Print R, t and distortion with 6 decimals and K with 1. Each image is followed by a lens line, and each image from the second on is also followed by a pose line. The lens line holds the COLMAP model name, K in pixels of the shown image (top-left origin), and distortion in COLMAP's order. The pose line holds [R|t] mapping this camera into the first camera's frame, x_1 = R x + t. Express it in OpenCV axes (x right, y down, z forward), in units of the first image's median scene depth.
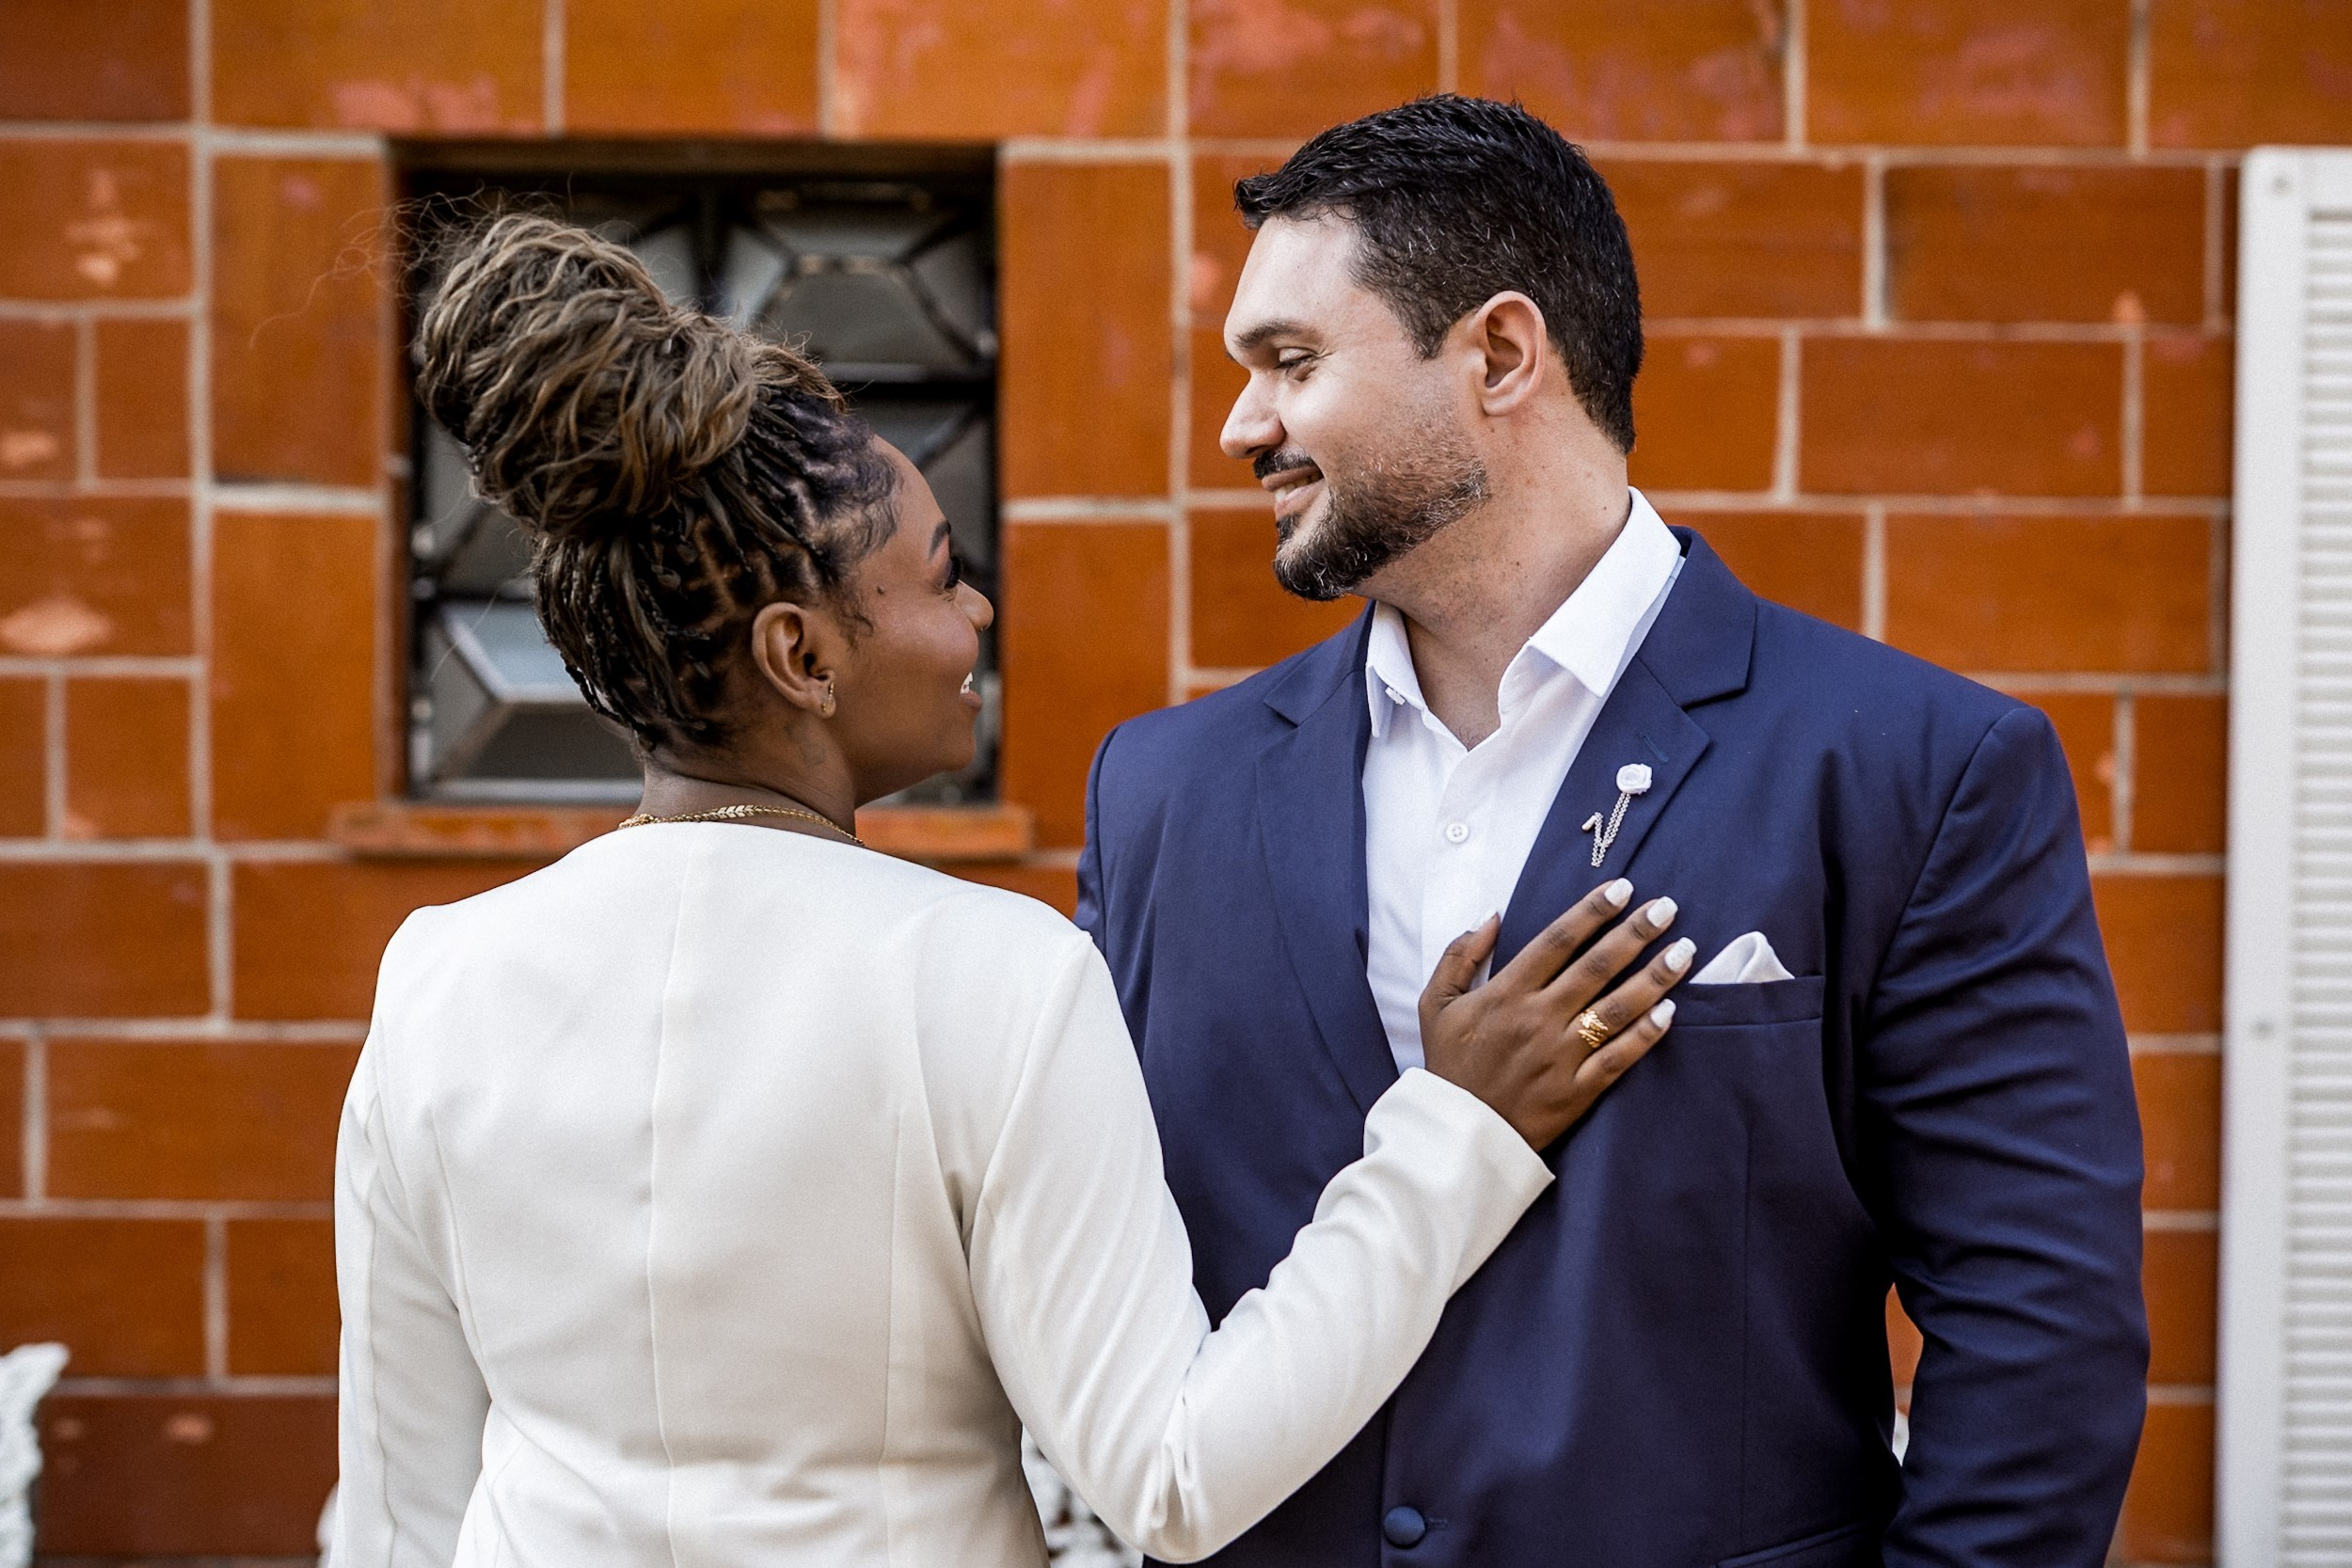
lens RADIAL K [[3171.6, 0, 1176.0], [0, 3171.6, 784.0], [0, 0, 1]] dist [0.010389, -0.034177]
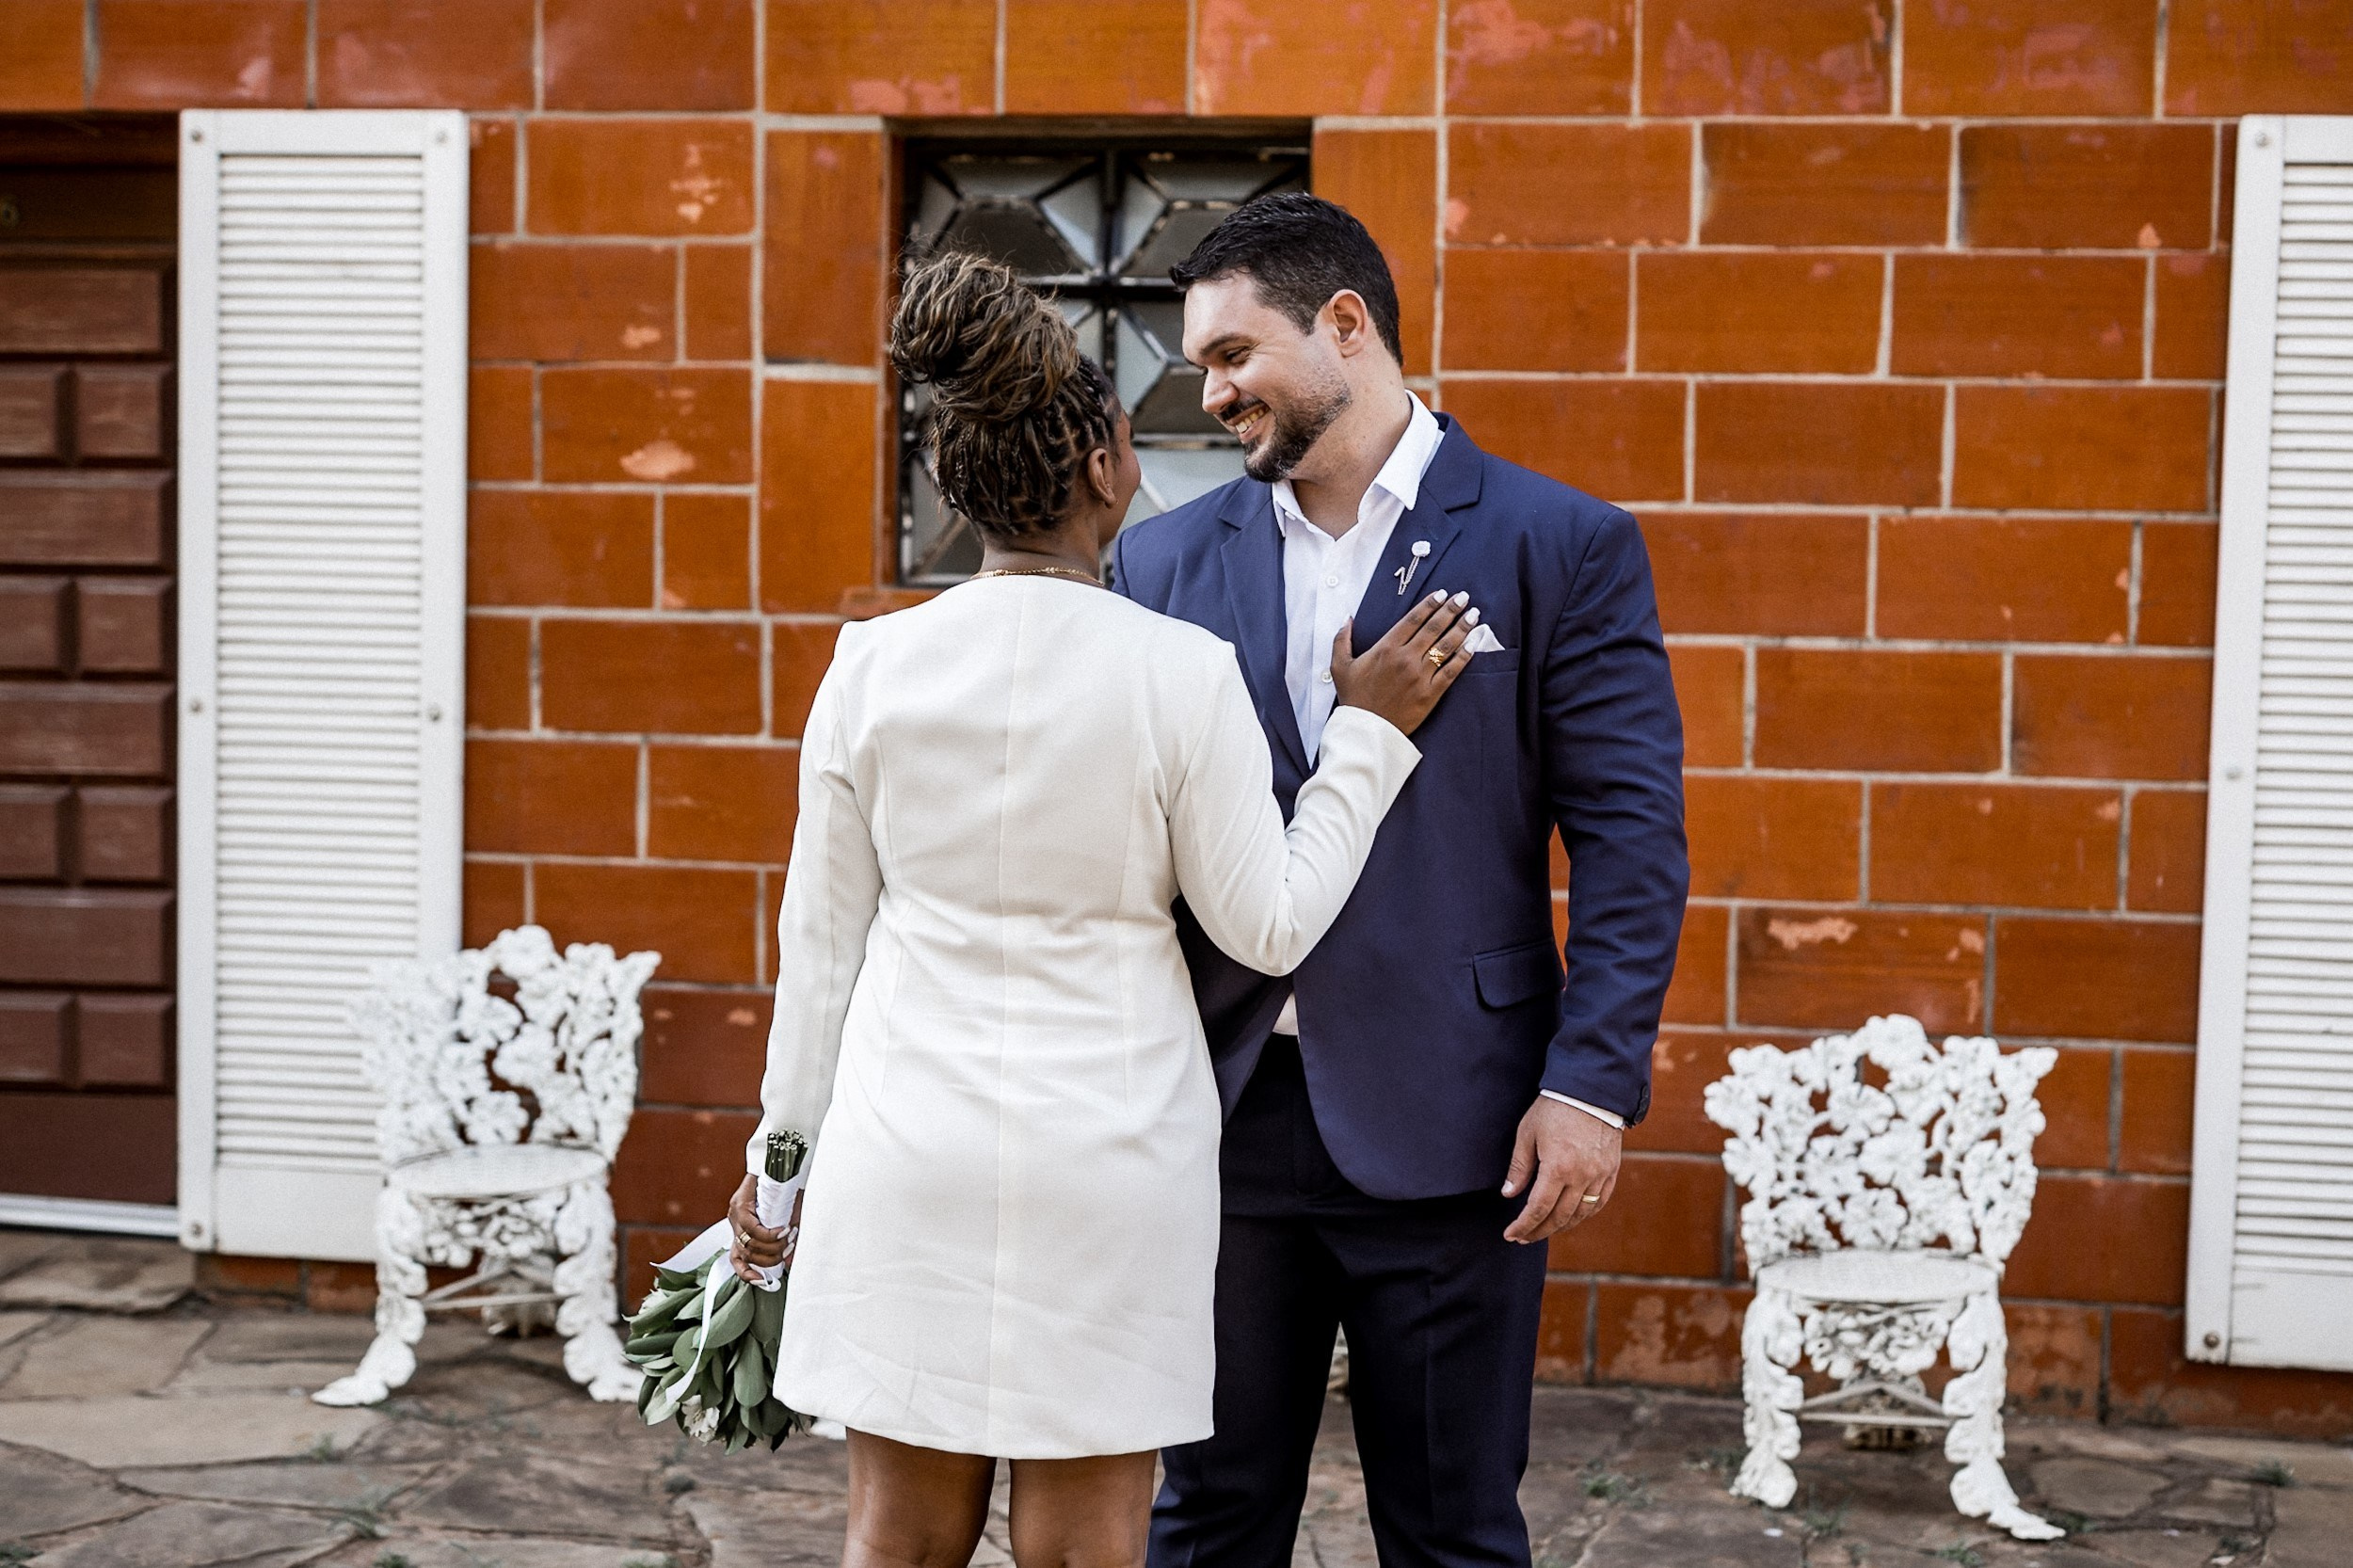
lens RADIAL K [[3328.6, 0, 1176.5], [0, 3328.6, 784.0], [0, 0, 1]] dist [0.034143, 0.087914]
pose [[0.986106, 0.025380, -0.164165, 0.133929], [-0.017282, 0.998571, 0.050571, 0.017010], [0.165214, -0.047031, 0.985136, -0.468196]]
